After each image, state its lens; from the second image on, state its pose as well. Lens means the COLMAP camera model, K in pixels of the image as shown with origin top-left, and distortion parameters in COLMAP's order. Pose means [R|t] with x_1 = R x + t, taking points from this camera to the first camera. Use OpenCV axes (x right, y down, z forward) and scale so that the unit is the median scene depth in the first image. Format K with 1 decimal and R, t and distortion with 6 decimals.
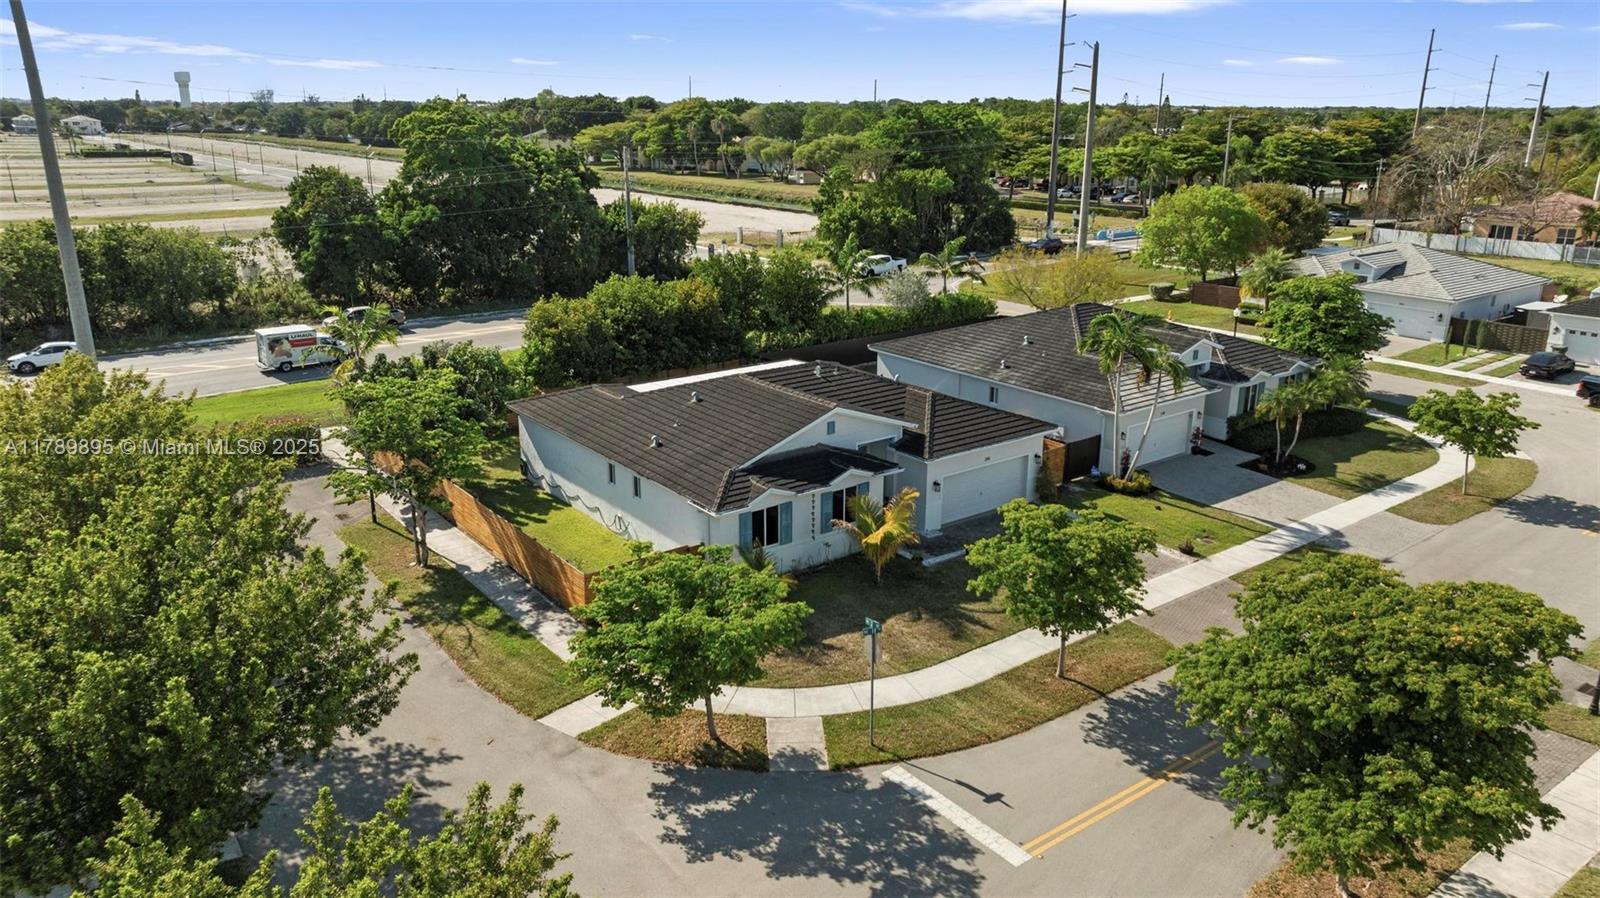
lens RADIAL K [[1125.0, 0, 803.1], [0, 1125.0, 444.0], [0, 0, 1]] dist [-0.031296, 0.028510]
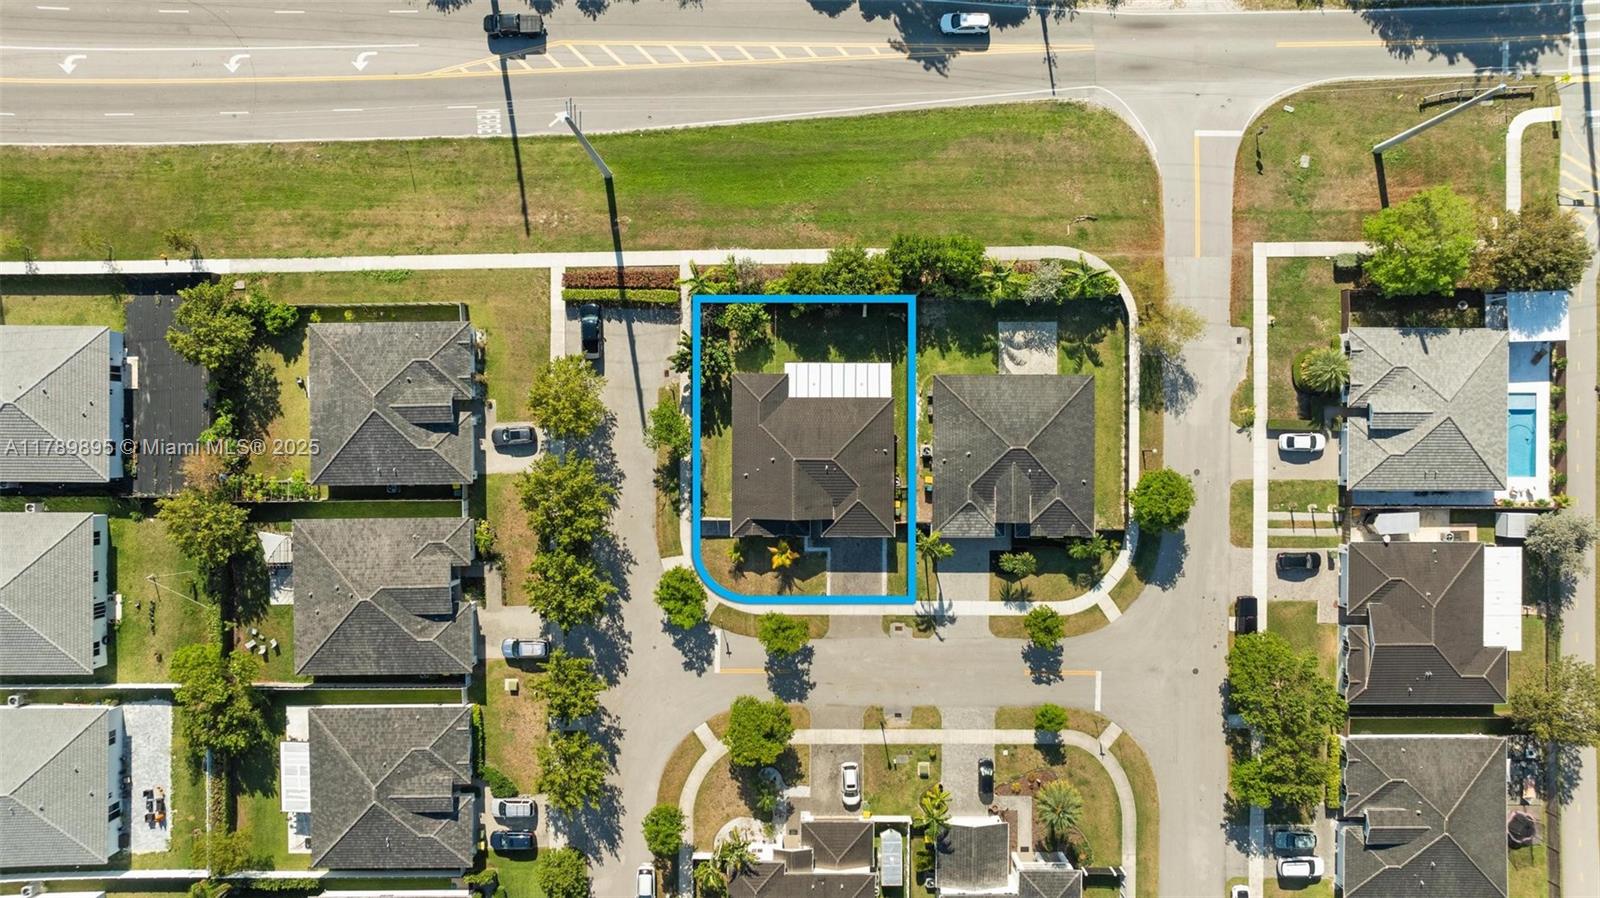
lens RADIAL K [[1125.0, 0, 770.7], [0, 1125.0, 398.2], [0, 0, 1]] dist [-0.031296, 0.028510]
pose [[0.794070, 0.607597, -0.016693, -0.147962], [-0.161958, 0.237975, 0.957673, -2.623976], [0.585852, -0.757756, 0.287374, 0.370419]]
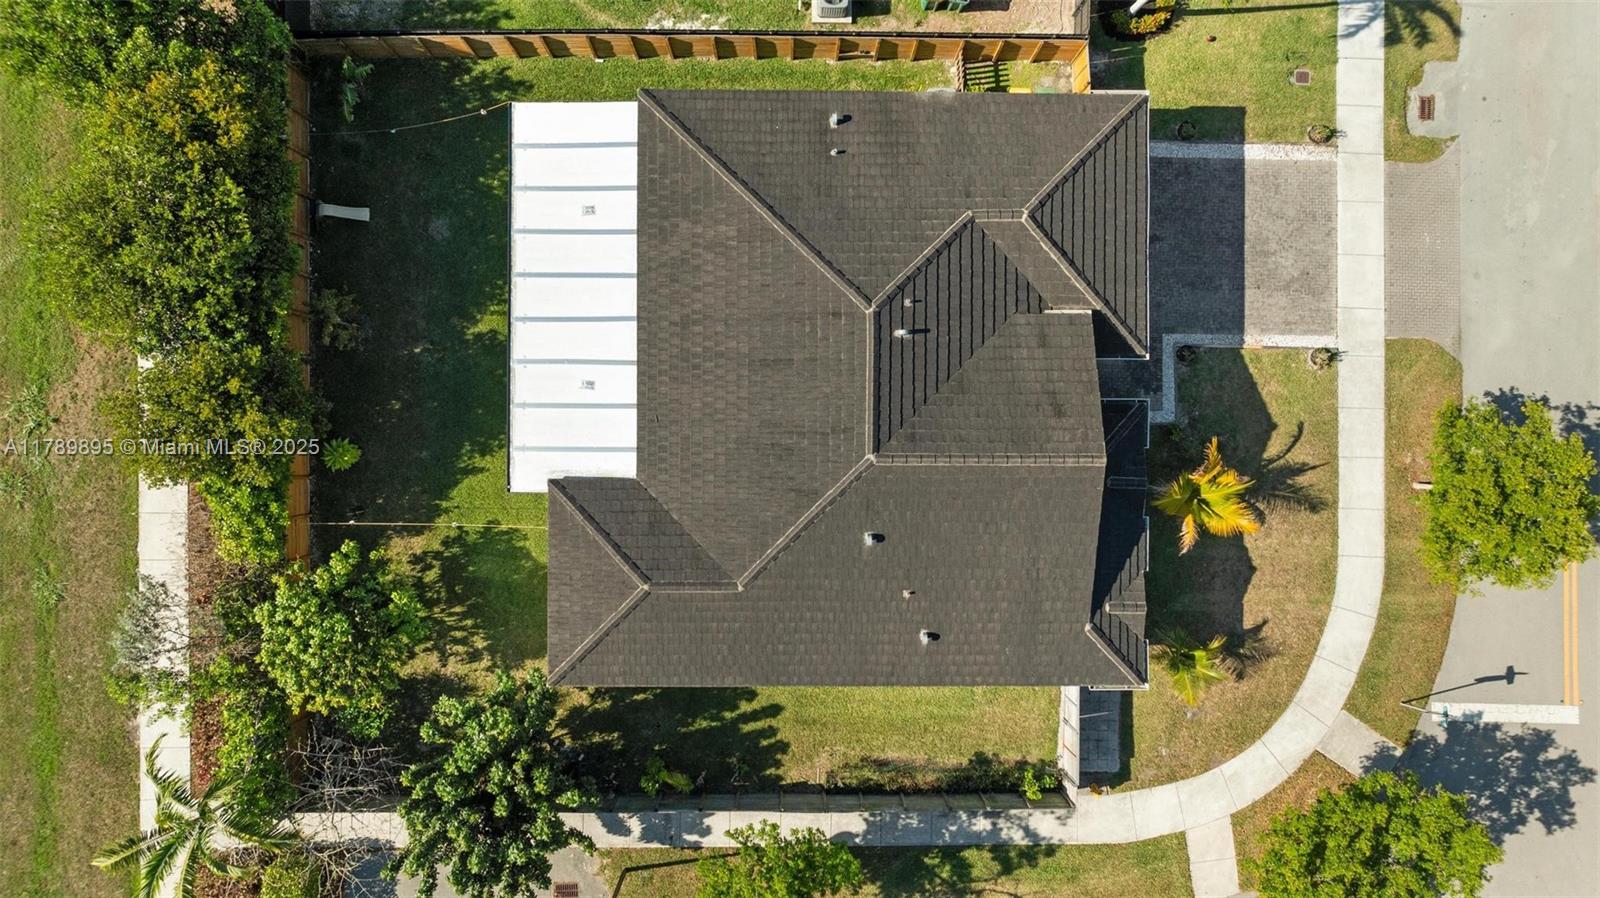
lens RADIAL K [[1125.0, 0, 800.6], [0, 1125.0, 452.1], [0, 0, 1]] dist [-0.031296, 0.028510]
pose [[0.608528, -0.793508, 0.006168, -0.085669], [0.218183, 0.174783, 0.960129, -0.731850], [-0.762948, -0.582920, 0.279490, 0.895496]]
